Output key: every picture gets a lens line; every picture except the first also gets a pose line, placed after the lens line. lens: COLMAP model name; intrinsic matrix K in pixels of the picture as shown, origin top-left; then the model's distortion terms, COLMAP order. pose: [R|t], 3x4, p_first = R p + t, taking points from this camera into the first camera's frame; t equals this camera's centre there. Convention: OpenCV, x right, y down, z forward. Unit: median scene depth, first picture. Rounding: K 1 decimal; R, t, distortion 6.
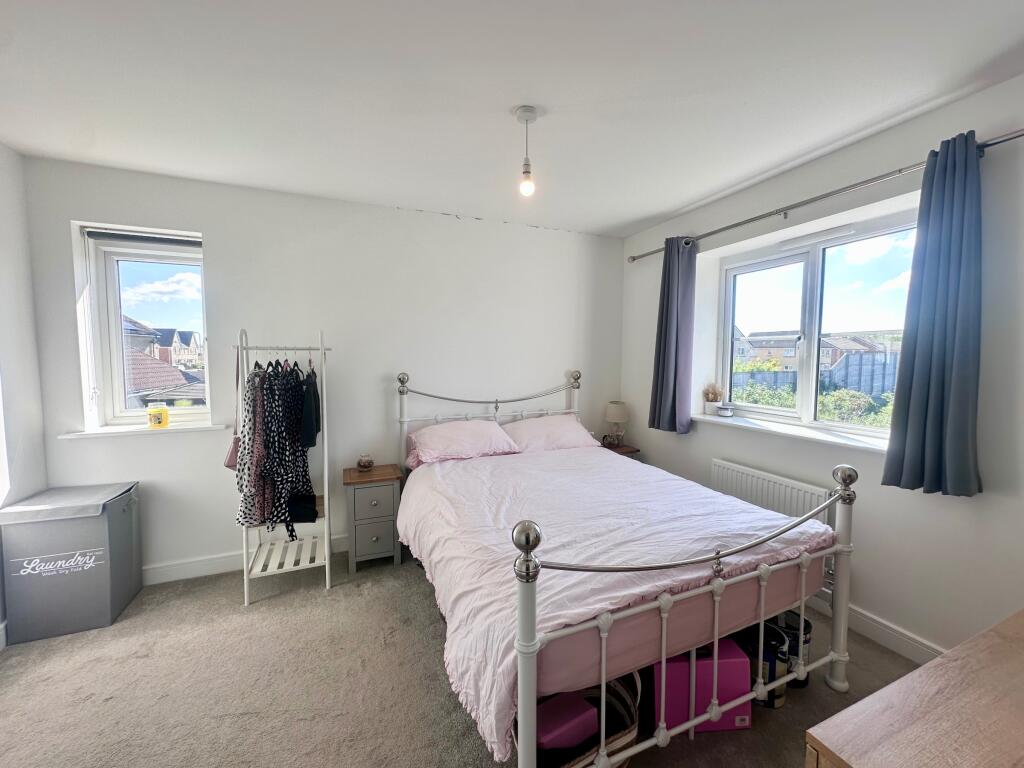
lens RADIAL K [[408.2, 0, 512.0], [0, 408.2, 384.0], [0, 0, 1]] dist [-0.004675, 0.000365]
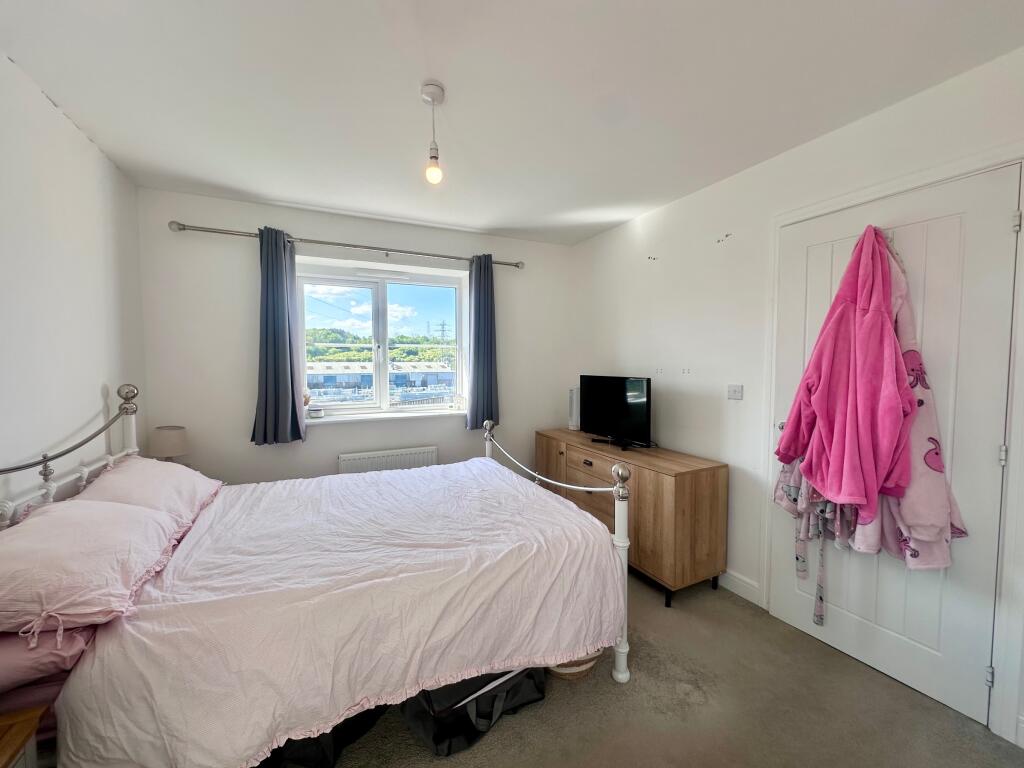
lens RADIAL K [[408.2, 0, 512.0], [0, 408.2, 384.0], [0, 0, 1]] dist [-0.004675, 0.000365]
pose [[-0.050959, -0.052695, 0.997310, -0.555558], [0.074883, 0.995594, 0.056431, -0.029203], [-0.995889, 0.077558, -0.046789, 0.551023]]
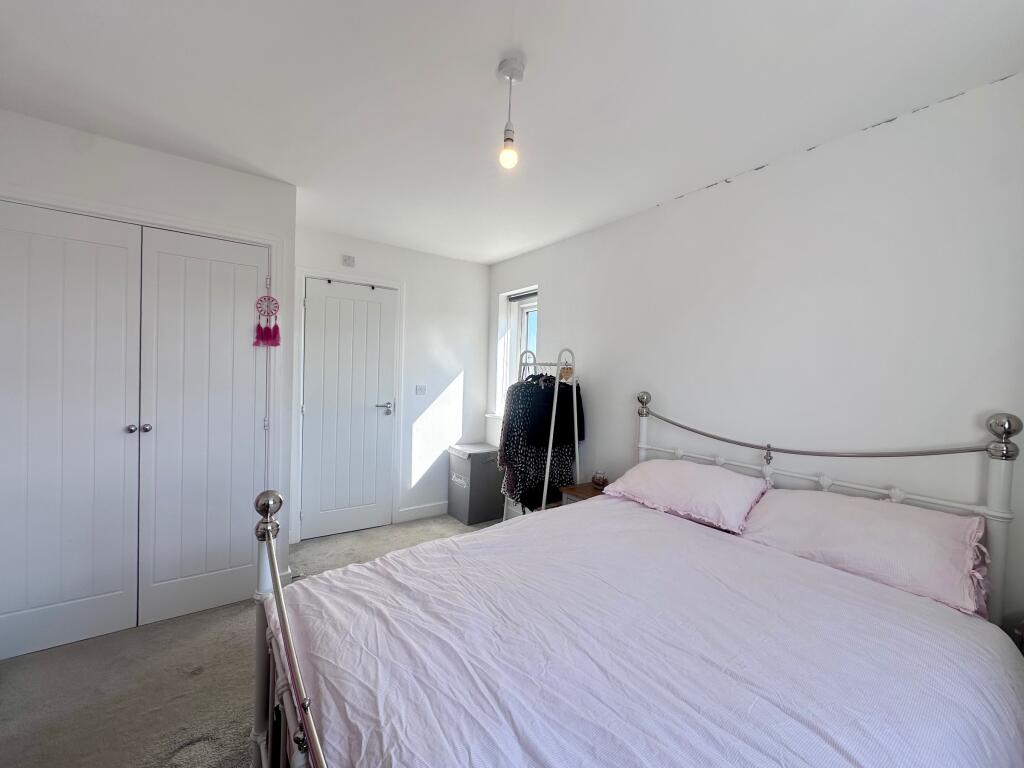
lens RADIAL K [[408.2, 0, 512.0], [0, 408.2, 384.0], [0, 0, 1]] dist [-0.004675, 0.000365]
pose [[0.225941, 0.026628, -0.973777, 0.516243], [-0.094735, 0.995489, 0.005240, -0.021171], [0.969524, 0.091067, 0.227444, 0.524629]]
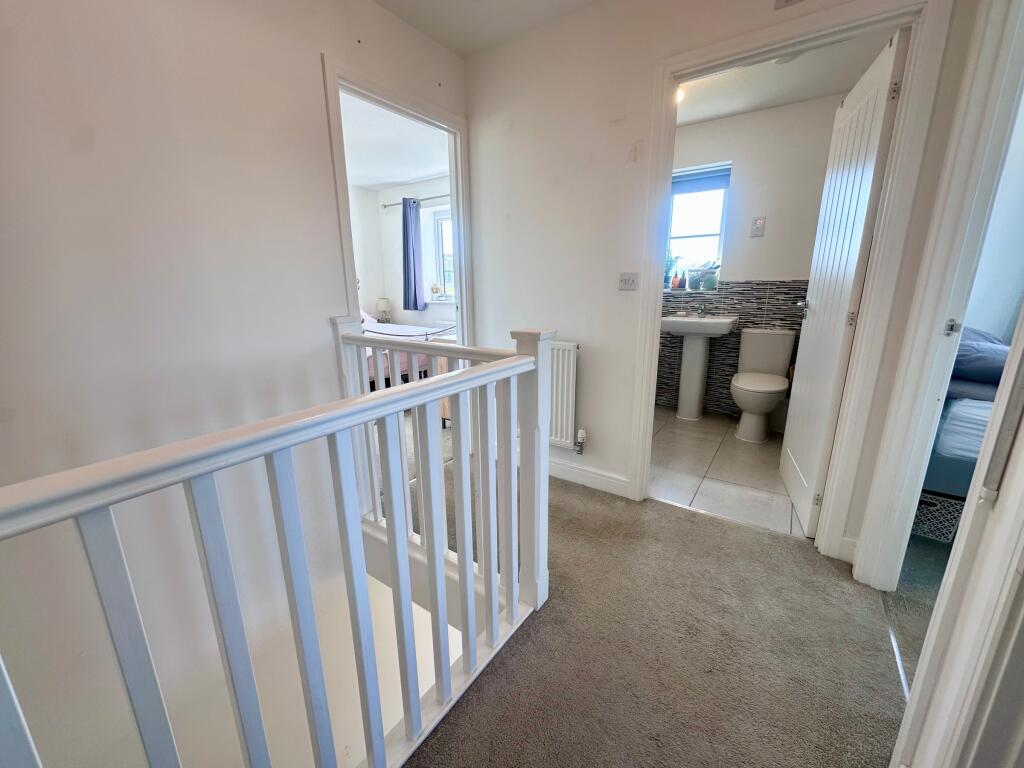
lens RADIAL K [[408.2, 0, 512.0], [0, 408.2, 384.0], [0, 0, 1]] dist [-0.004675, 0.000365]
pose [[0.845140, -0.137375, 0.516591, -0.242902], [0.046809, 0.981720, 0.184485, 0.128834], [-0.532492, -0.131735, 0.836121, -0.833704]]
